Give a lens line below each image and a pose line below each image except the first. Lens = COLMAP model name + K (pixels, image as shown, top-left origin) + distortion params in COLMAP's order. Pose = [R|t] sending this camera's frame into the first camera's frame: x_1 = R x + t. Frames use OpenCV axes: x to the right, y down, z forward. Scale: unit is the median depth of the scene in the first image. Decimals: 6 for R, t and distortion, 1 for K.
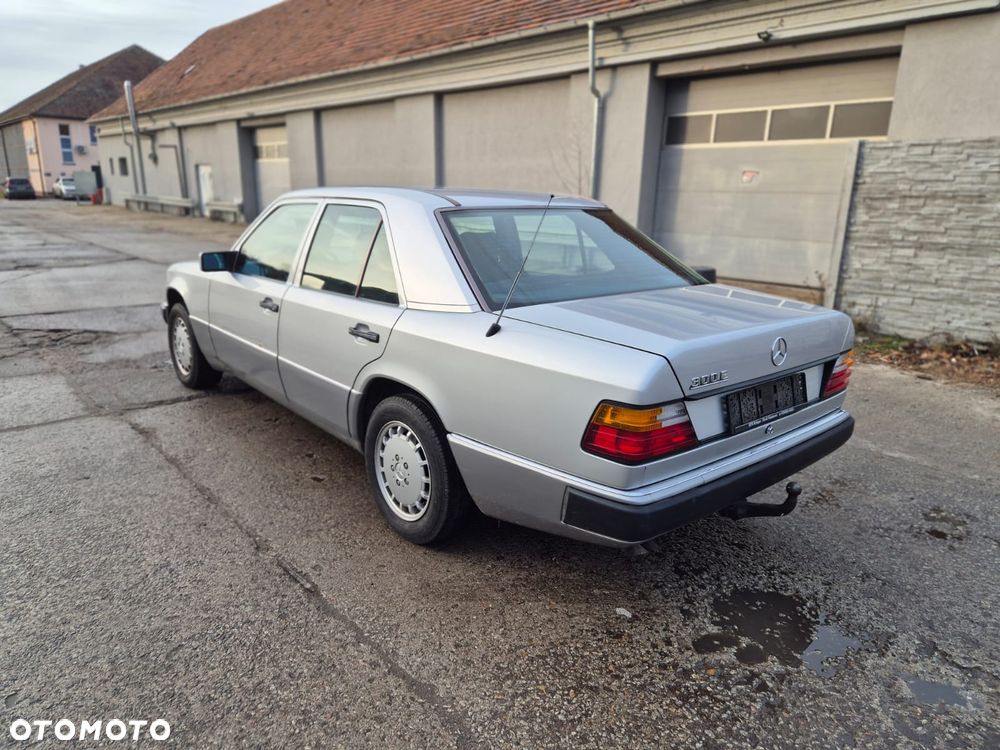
lens RADIAL K [[667.3, 0, 487.2], [0, 667.3, 371.0], [0, 0, 1]] dist [0.075565, -0.061060]
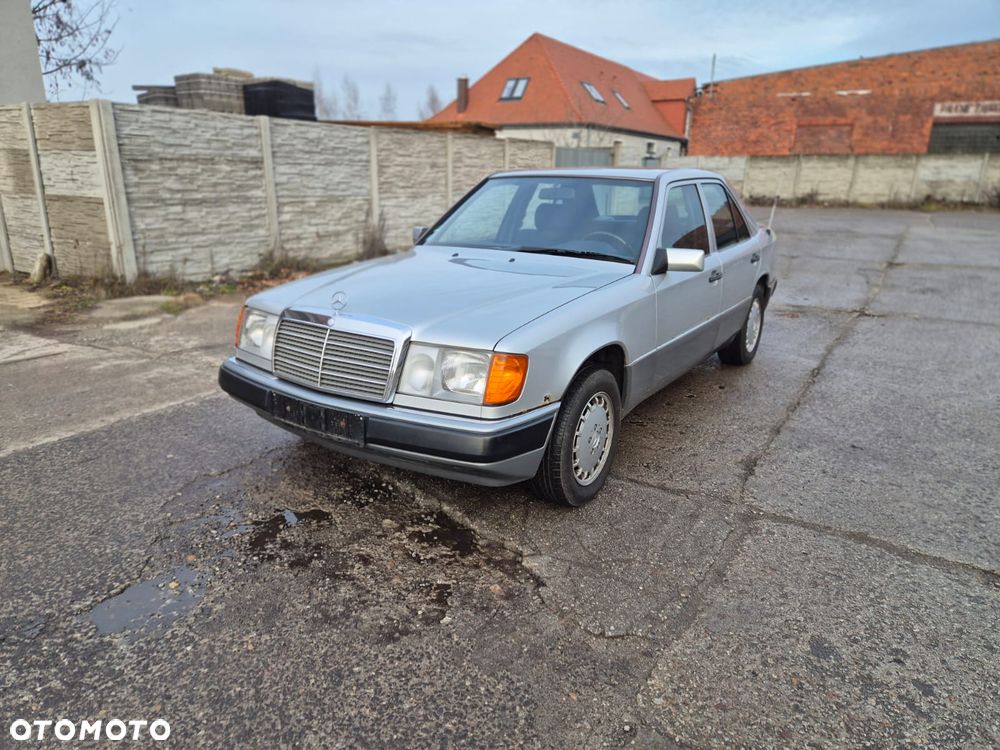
lens RADIAL K [[667.3, 0, 491.5], [0, 667.3, 379.6], [0, 0, 1]] dist [0.075565, -0.061060]
pose [[-0.275415, -0.309558, 0.910121, -0.993841], [0.223790, 0.900080, 0.373864, -0.342431], [-0.934914, 0.306643, -0.178619, 1.220718]]
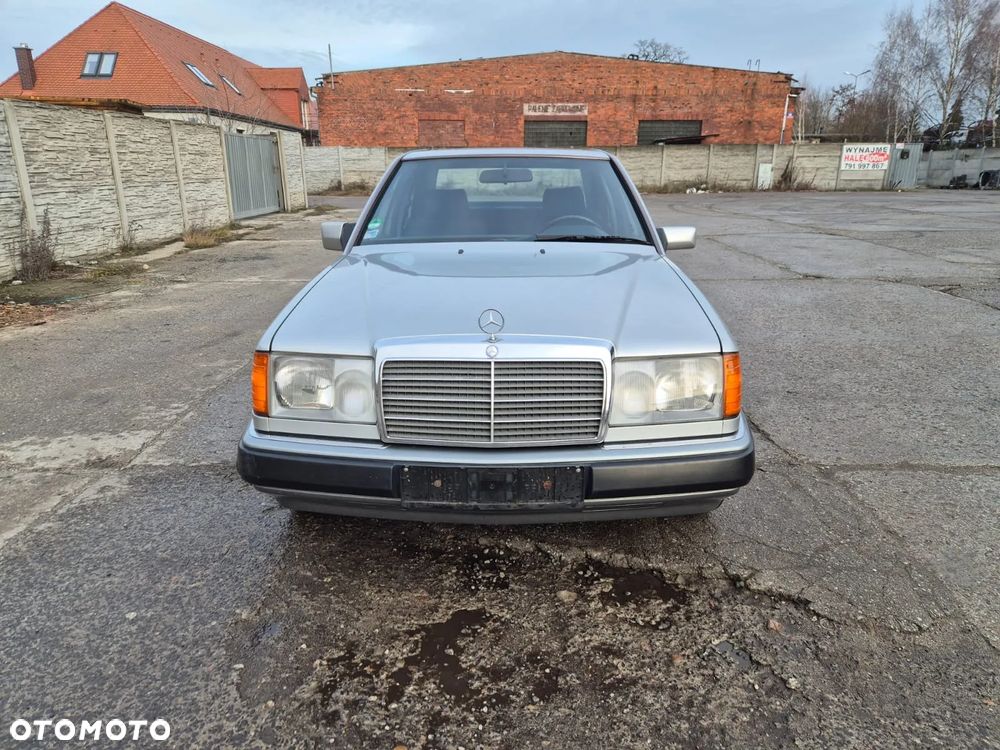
lens RADIAL K [[667.3, 0, 503.6], [0, 667.3, 371.7], [0, 0, 1]] dist [0.075565, -0.061060]
pose [[-0.749967, -0.214918, 0.625587, -0.687431], [0.151228, 0.864989, 0.478459, -0.389336], [-0.643956, 0.453435, -0.616212, 1.487213]]
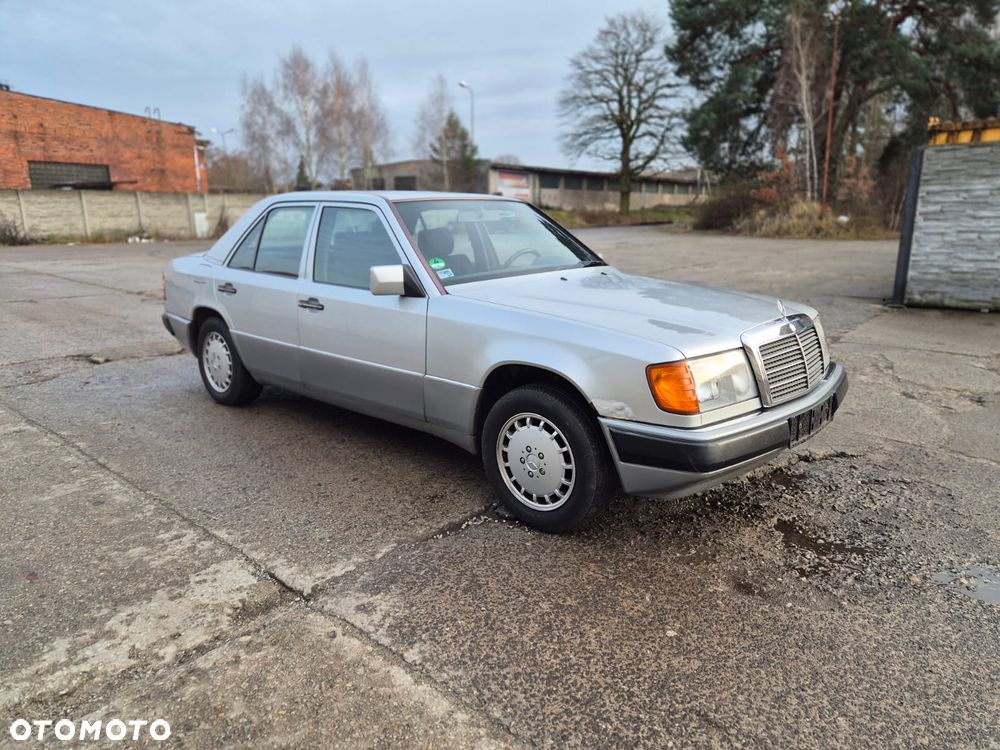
lens RADIAL K [[667.3, 0, 503.5], [0, 667.3, 375.7], [0, 0, 1]] dist [0.075565, -0.061060]
pose [[-0.990597, 0.012750, -0.136216, -0.082049], [-0.052799, 0.882885, 0.466611, -0.433122], [0.126212, 0.469416, -0.873910, 1.745071]]
